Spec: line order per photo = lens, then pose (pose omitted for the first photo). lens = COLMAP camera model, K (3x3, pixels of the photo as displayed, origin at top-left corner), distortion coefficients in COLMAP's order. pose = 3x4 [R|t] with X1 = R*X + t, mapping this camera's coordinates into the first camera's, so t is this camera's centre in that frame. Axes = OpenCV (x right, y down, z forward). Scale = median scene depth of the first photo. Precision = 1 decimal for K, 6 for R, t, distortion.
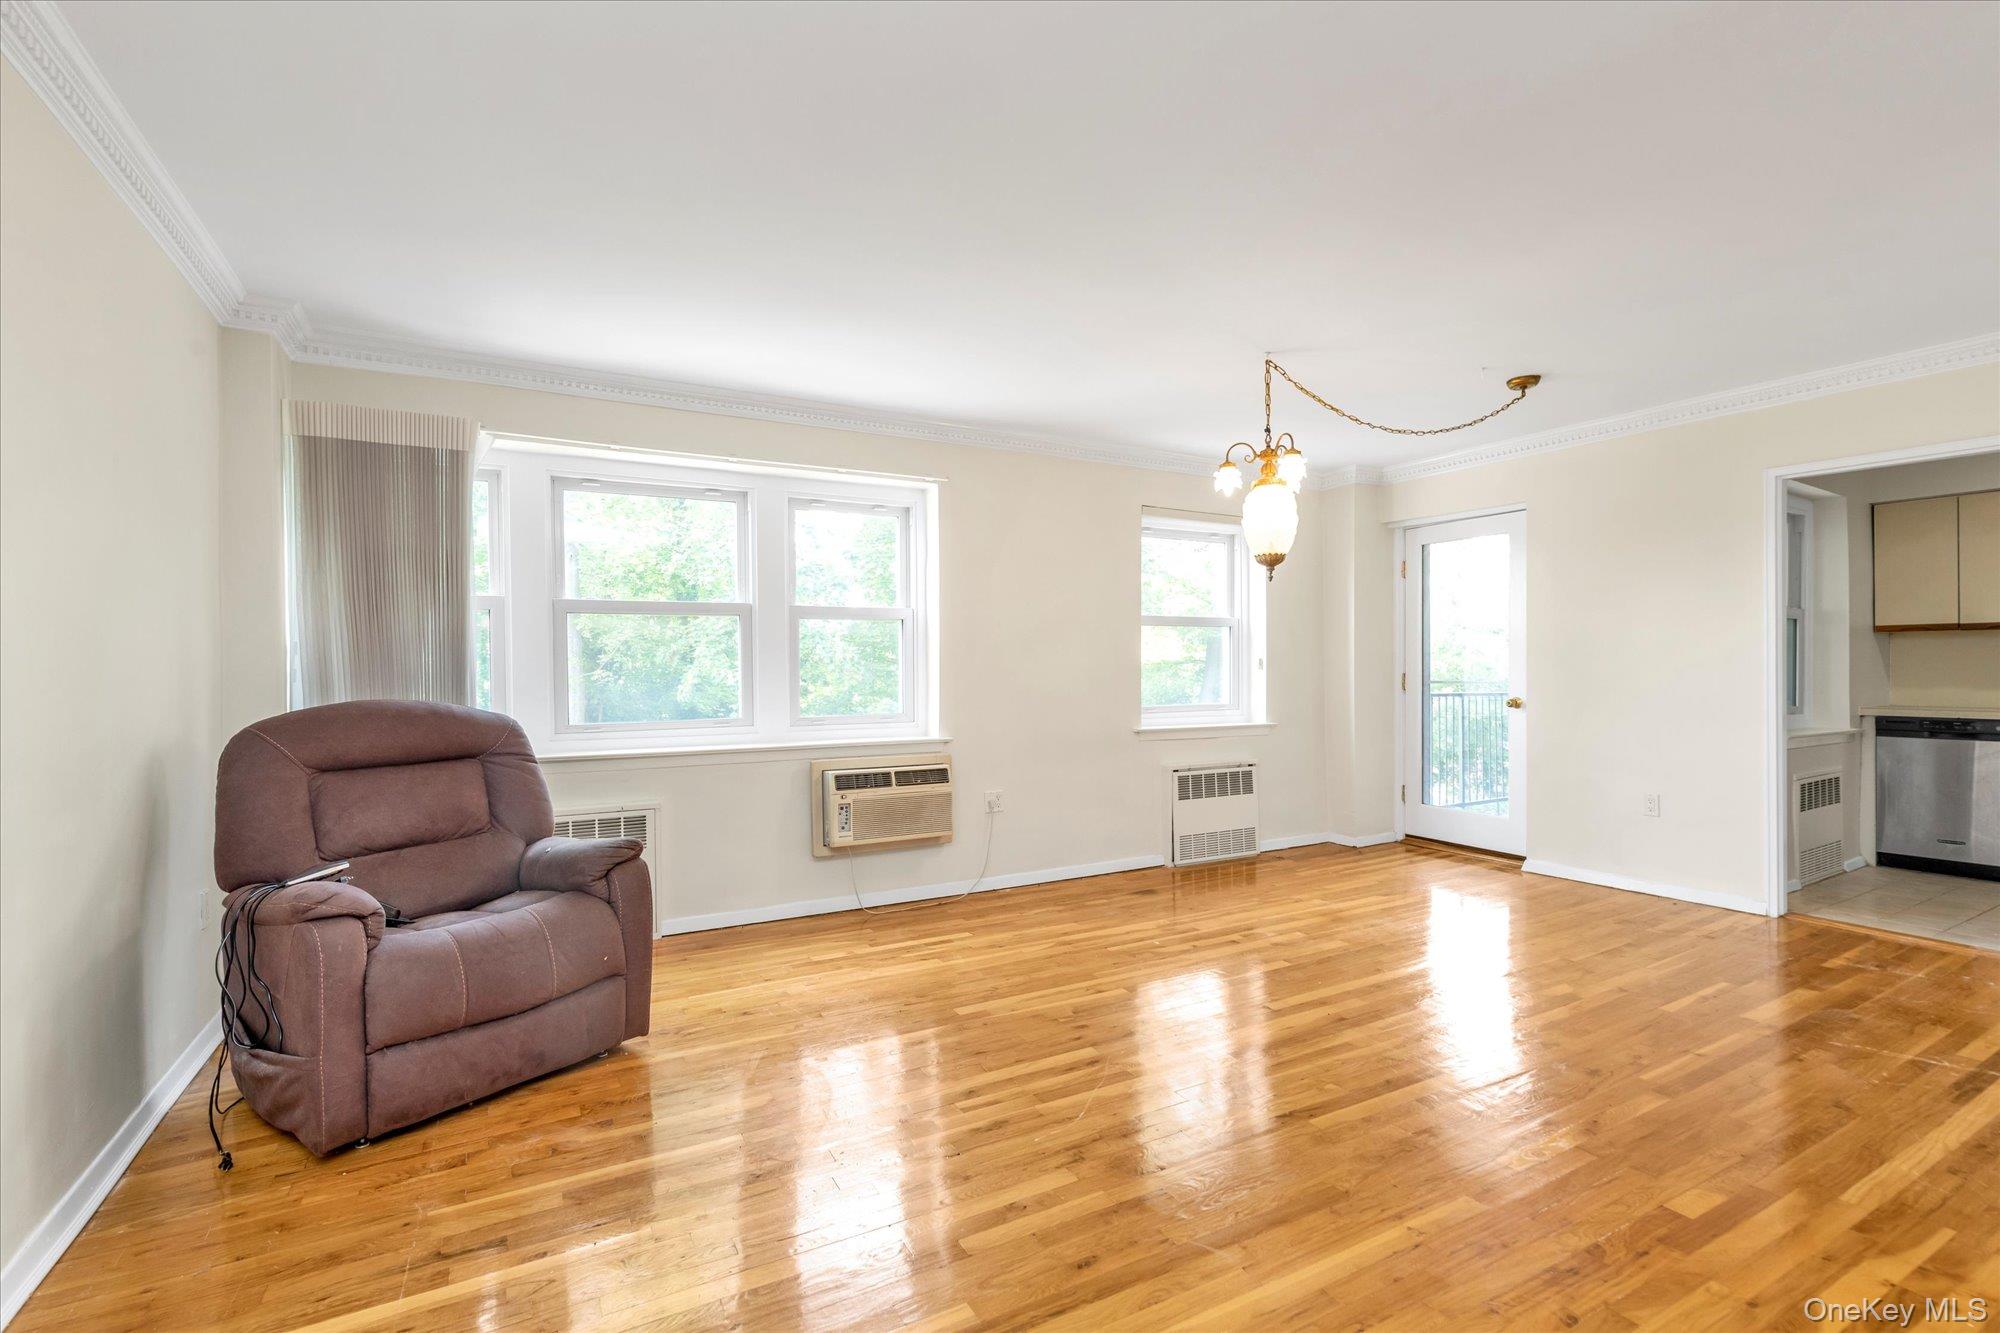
lens RADIAL K [[894.9, 0, 987.3], [0, 894.9, 675.2], [0, 0, 1]] dist [0.000712, 0.000066]
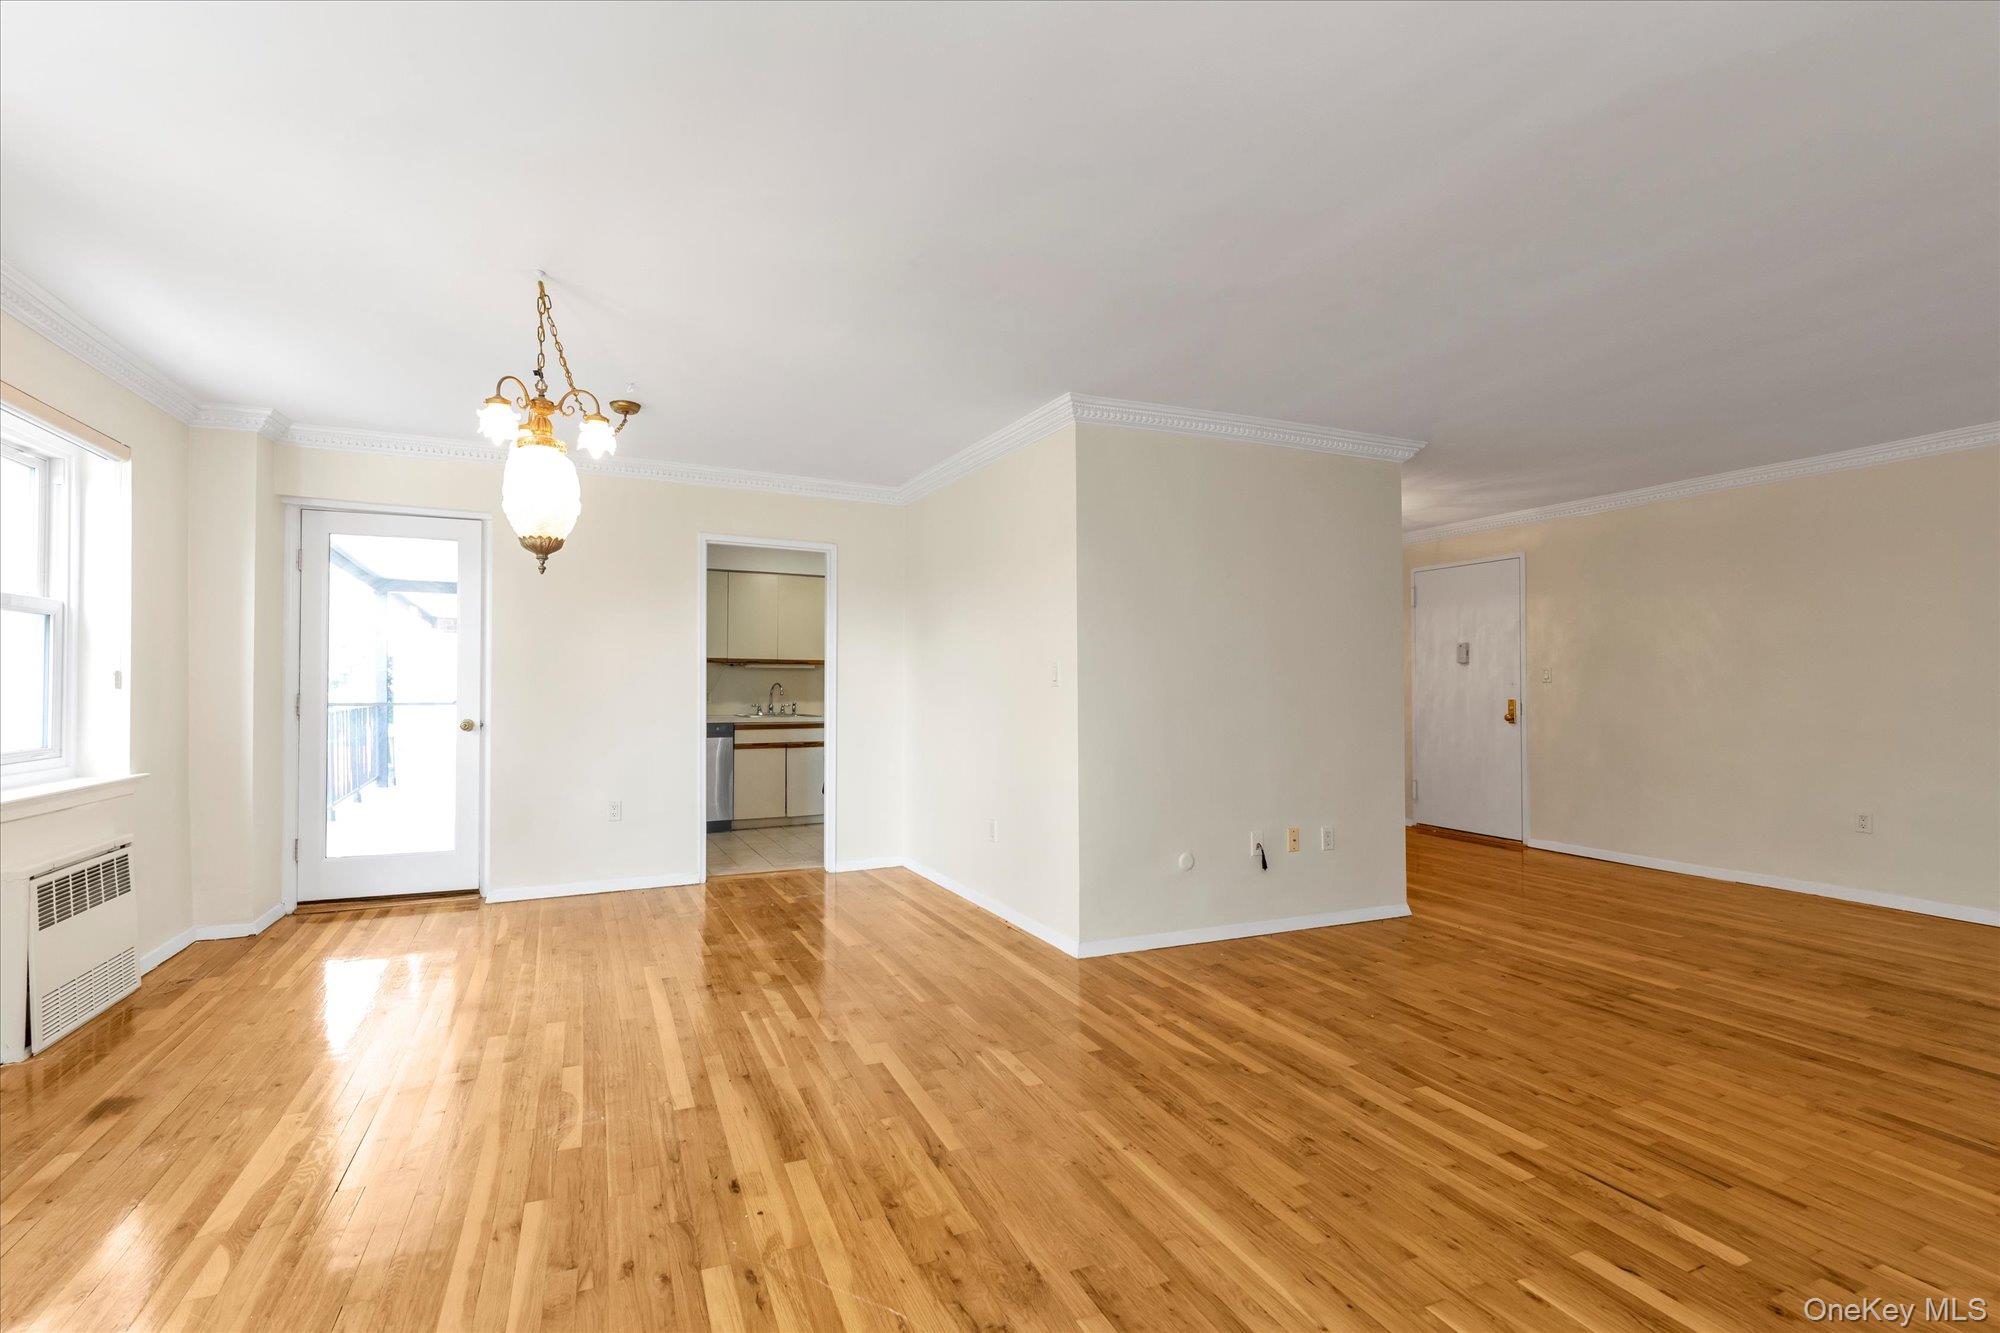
lens RADIAL K [[884.3, 0, 975.7], [0, 884.3, 670.1], [0, 0, 1]] dist [-0.000602, 0.000194]
pose [[0.089568, 0.021439, 0.995750, -0.352824], [0.004818, 0.999747, -0.021959, -0.003966], [-0.995969, 0.006764, 0.089442, 0.506880]]
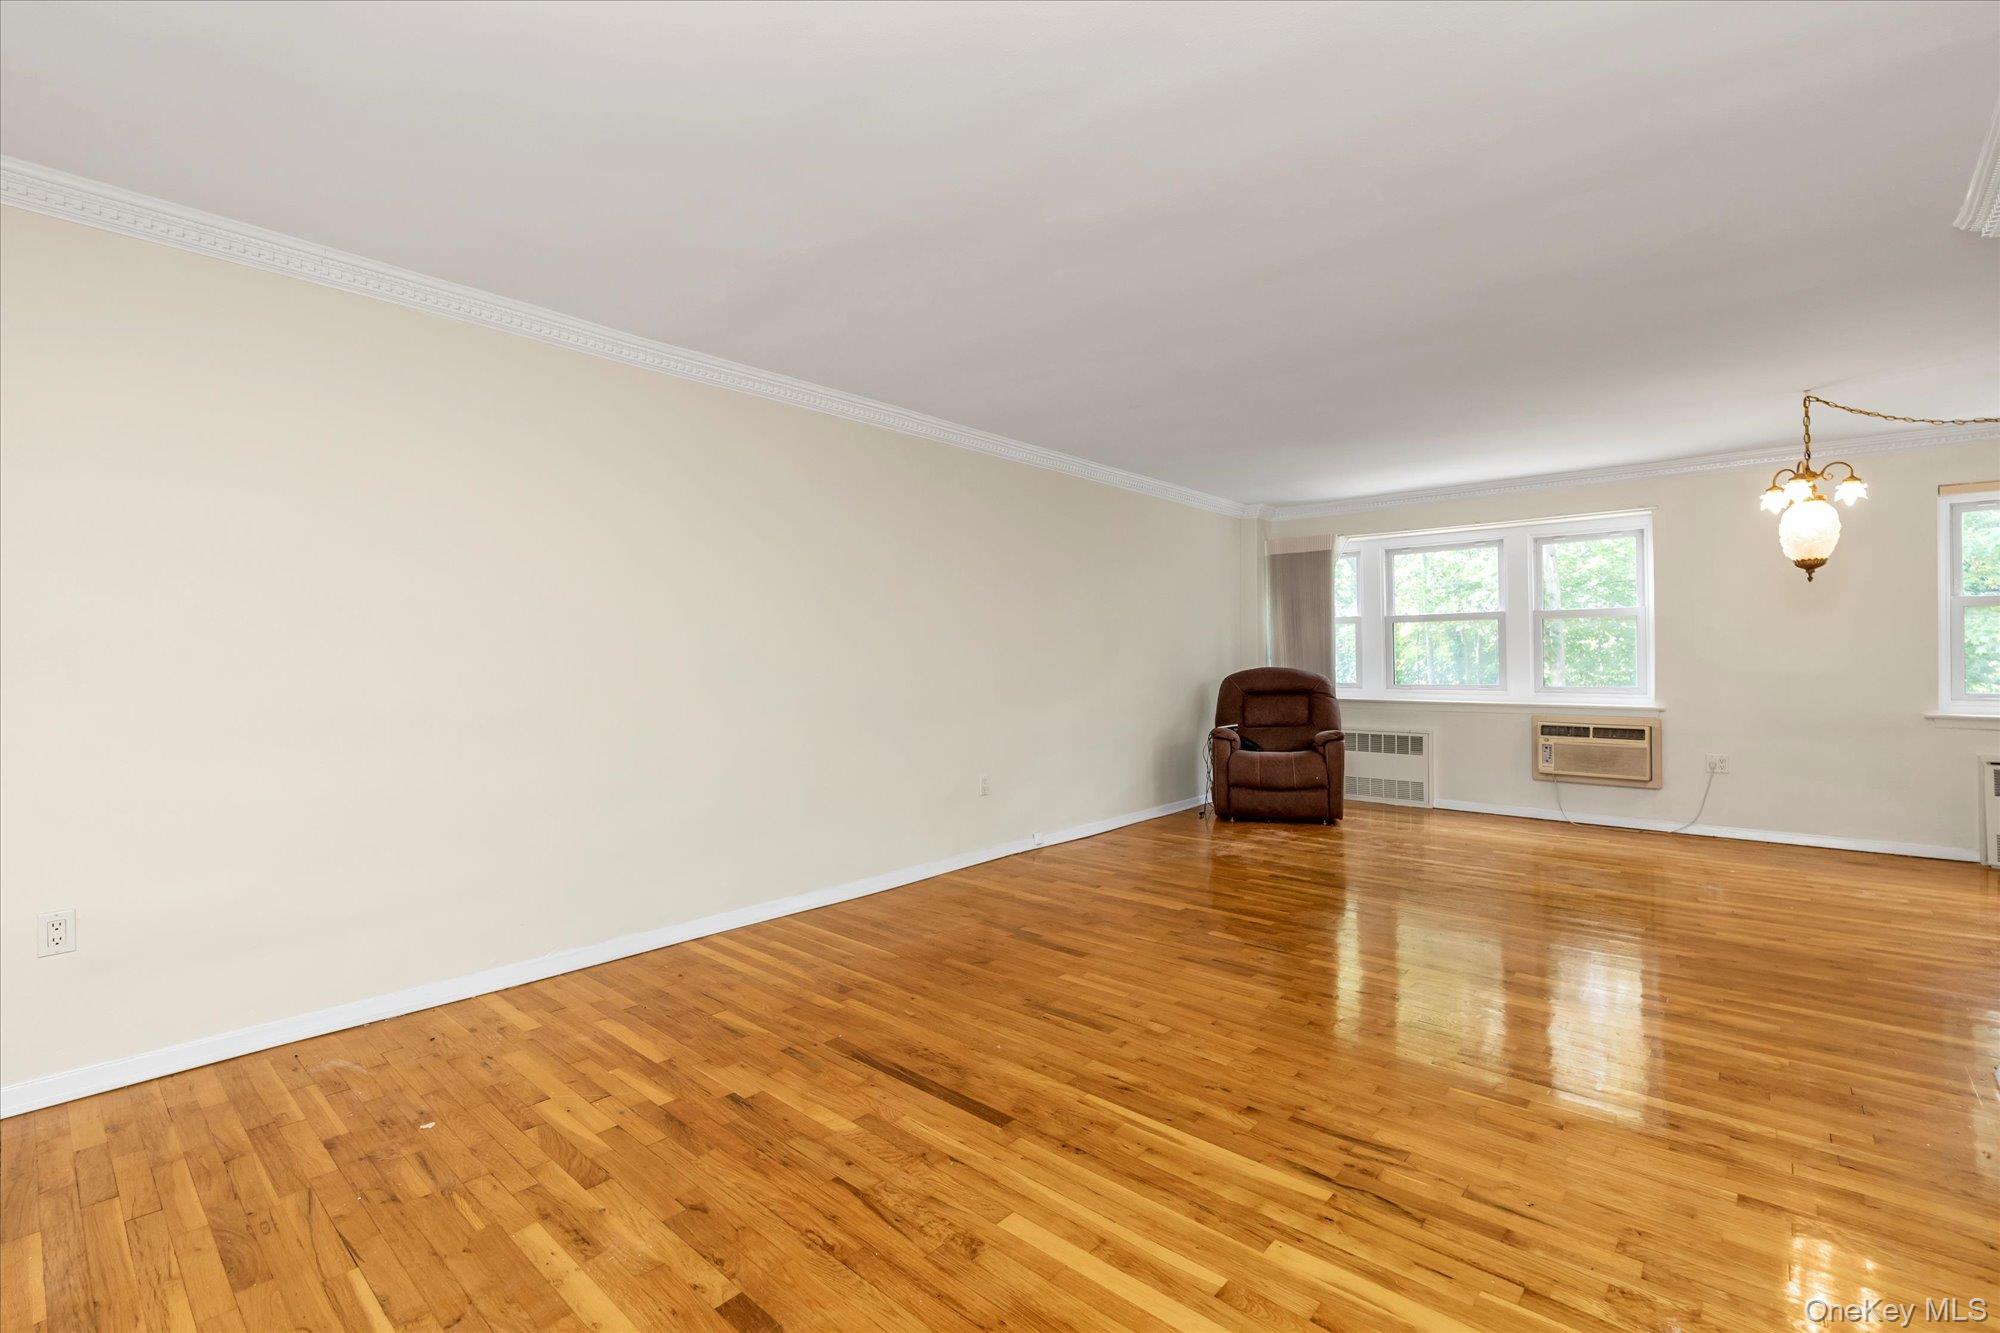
lens RADIAL K [[881.2, 0, 999.4], [0, 881.2, 640.2], [0, 0, 1]] dist [-0.000245, -0.000430]
pose [[0.342787, -0.012359, -0.939332, 0.933721], [-0.004093, 0.999884, -0.014650, -0.004635], [0.939404, 0.008867, 0.342697, -0.368635]]
